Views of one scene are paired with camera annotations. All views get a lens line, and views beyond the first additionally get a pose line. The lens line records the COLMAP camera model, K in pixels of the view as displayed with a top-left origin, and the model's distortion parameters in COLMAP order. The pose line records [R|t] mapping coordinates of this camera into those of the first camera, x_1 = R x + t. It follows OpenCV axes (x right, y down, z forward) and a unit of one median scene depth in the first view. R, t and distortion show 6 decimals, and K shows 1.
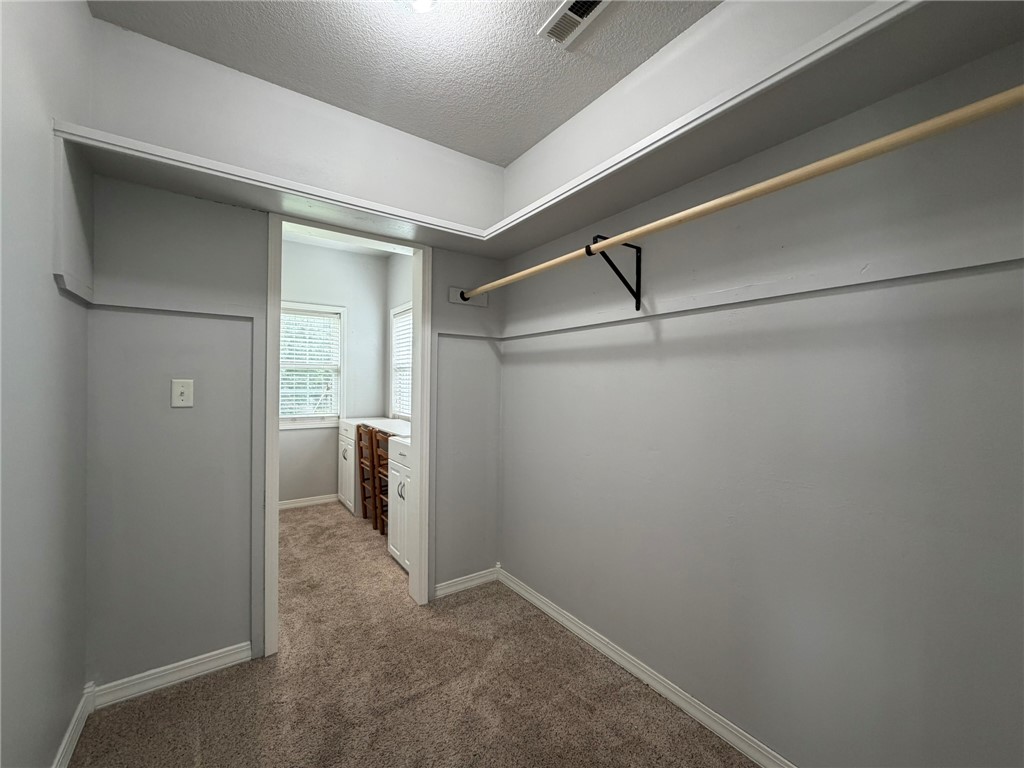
lens RADIAL K [[412.1, 0, 512.0], [0, 412.1, 384.0], [0, 0, 1]] dist [0.000845, 0.000182]
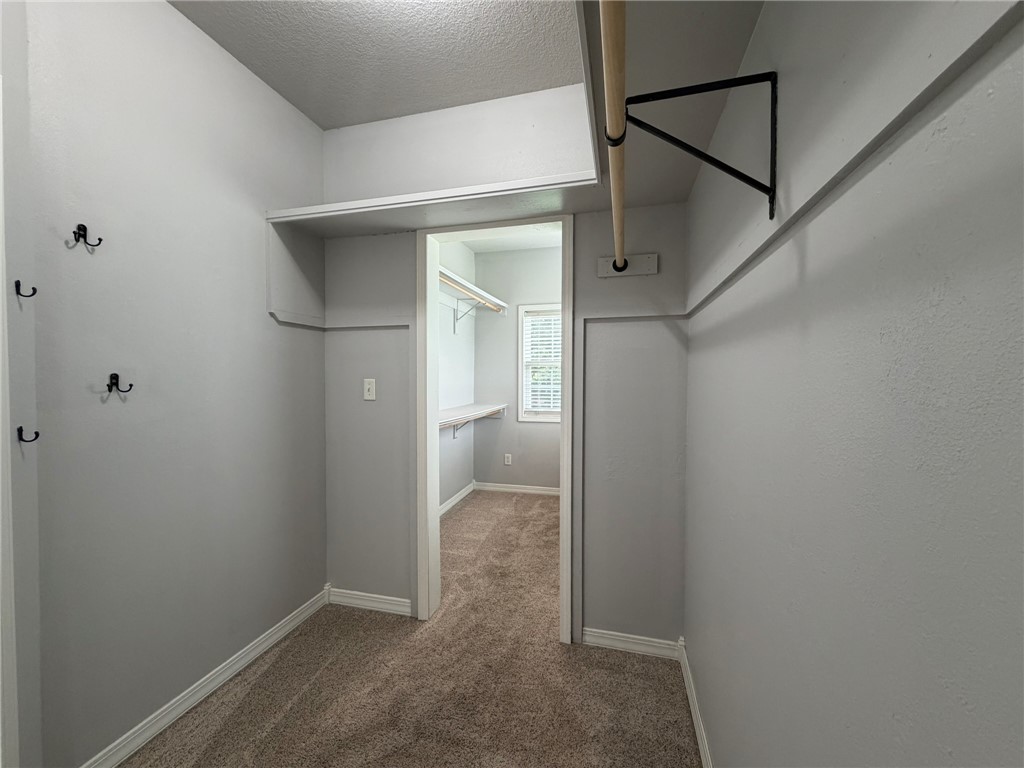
lens RADIAL K [[412.1, 0, 512.0], [0, 412.1, 384.0], [0, 0, 1]] dist [0.000845, 0.000182]
pose [[0.636159, 0.007360, -0.771523, 0.382439], [0.004925, 0.999895, 0.013600, -0.008116], [0.771543, -0.012451, 0.636056, 0.407028]]
